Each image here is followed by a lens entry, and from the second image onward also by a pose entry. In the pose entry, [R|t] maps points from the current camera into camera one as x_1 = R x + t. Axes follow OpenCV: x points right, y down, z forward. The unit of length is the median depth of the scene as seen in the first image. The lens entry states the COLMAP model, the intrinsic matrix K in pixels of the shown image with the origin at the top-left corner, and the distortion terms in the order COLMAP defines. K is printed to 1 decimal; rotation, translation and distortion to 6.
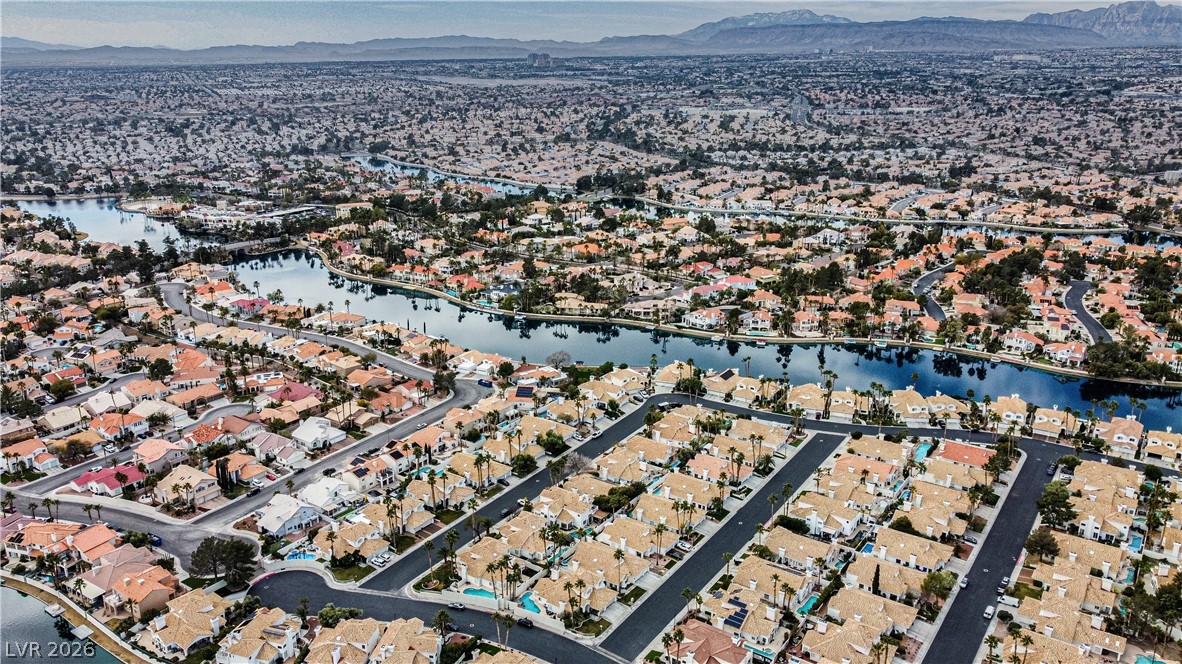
lens RADIAL K [[894.1, 0, 584.2], [0, 894.1, 328.4], [0, 0, 1]] dist [-0.004474, -0.001480]
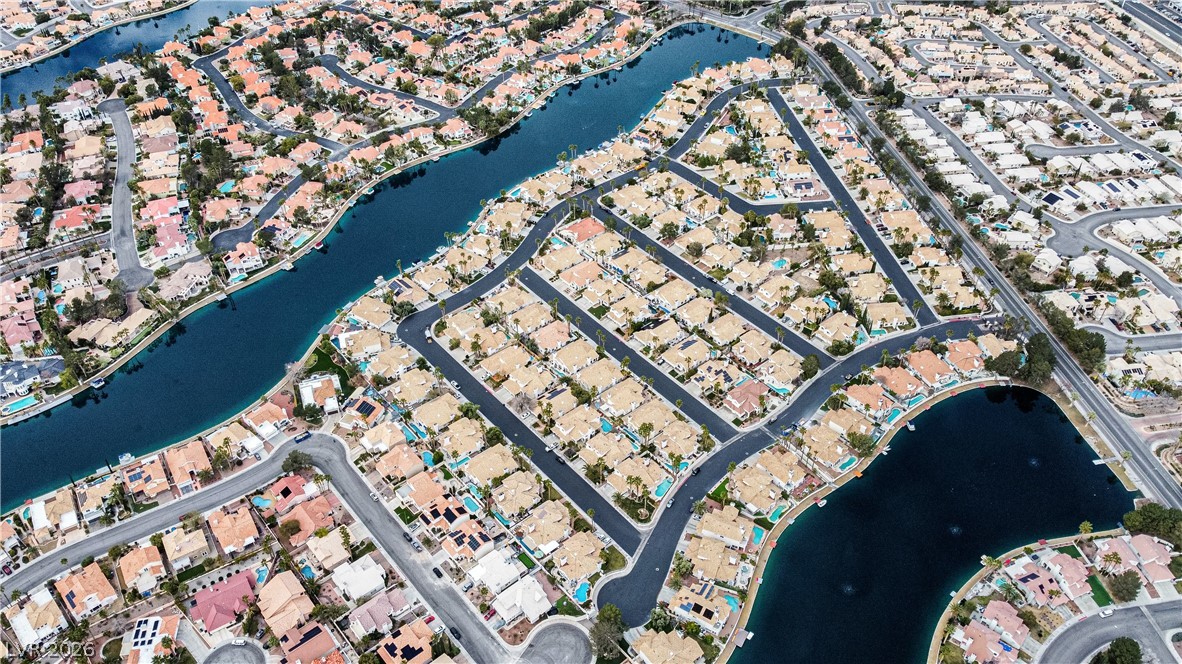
lens RADIAL K [[894.1, 0, 584.2], [0, 894.1, 328.4], [0, 0, 1]] dist [-0.004474, -0.001480]
pose [[0.254245, -0.615500, 0.746002, -0.668229], [0.285638, 0.784728, 0.550103, -0.464895], [-0.923997, 0.073225, 0.375323, 0.346606]]
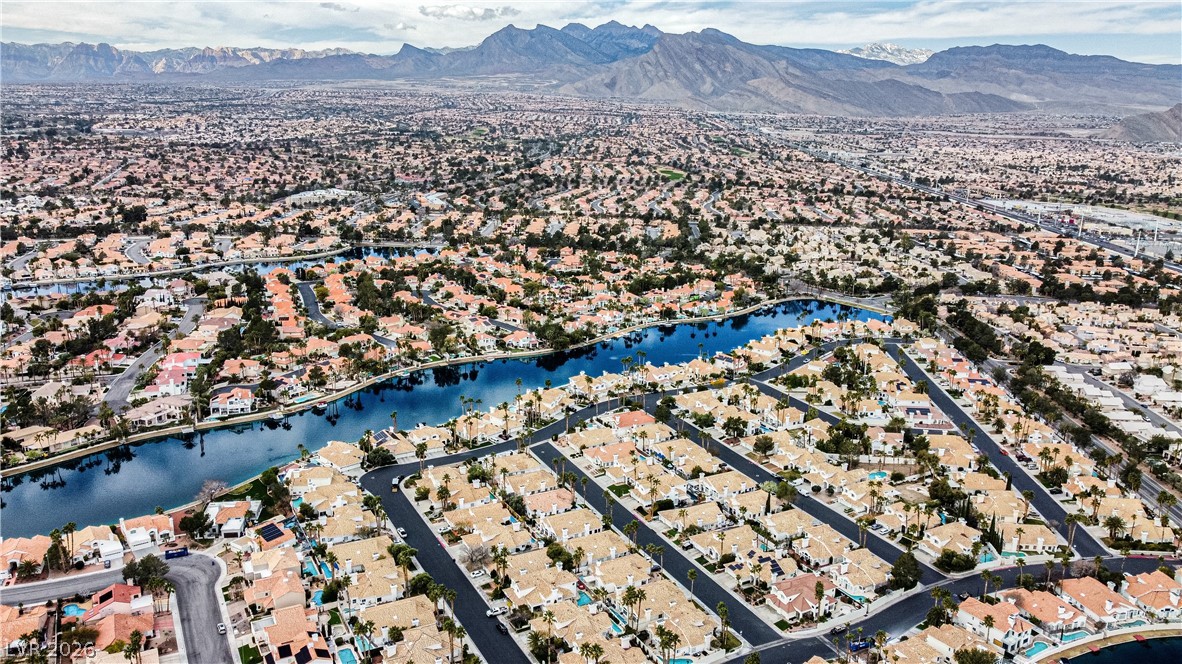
lens RADIAL K [[894.1, 0, 584.2], [0, 894.1, 328.4], [0, 0, 1]] dist [-0.004474, -0.001480]
pose [[0.446897, -0.208069, 0.870052, -0.539401], [0.245248, 0.963810, 0.104520, -0.104179], [-0.860312, 0.166669, 0.481752, 0.342634]]
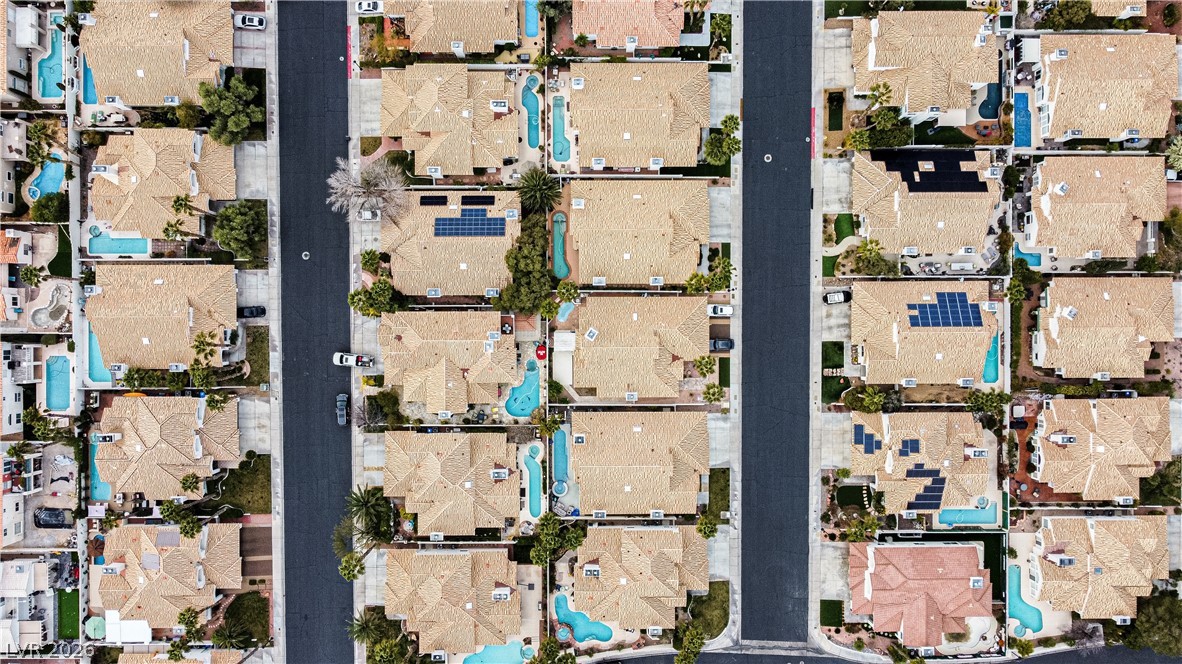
lens RADIAL K [[894.1, 0, 584.2], [0, 894.1, 328.4], [0, 0, 1]] dist [-0.004474, -0.001480]
pose [[0.819733, -0.572672, 0.009246, 0.029860], [0.161591, 0.246730, 0.955517, -0.165531], [-0.549479, -0.781774, 0.294791, 0.605488]]
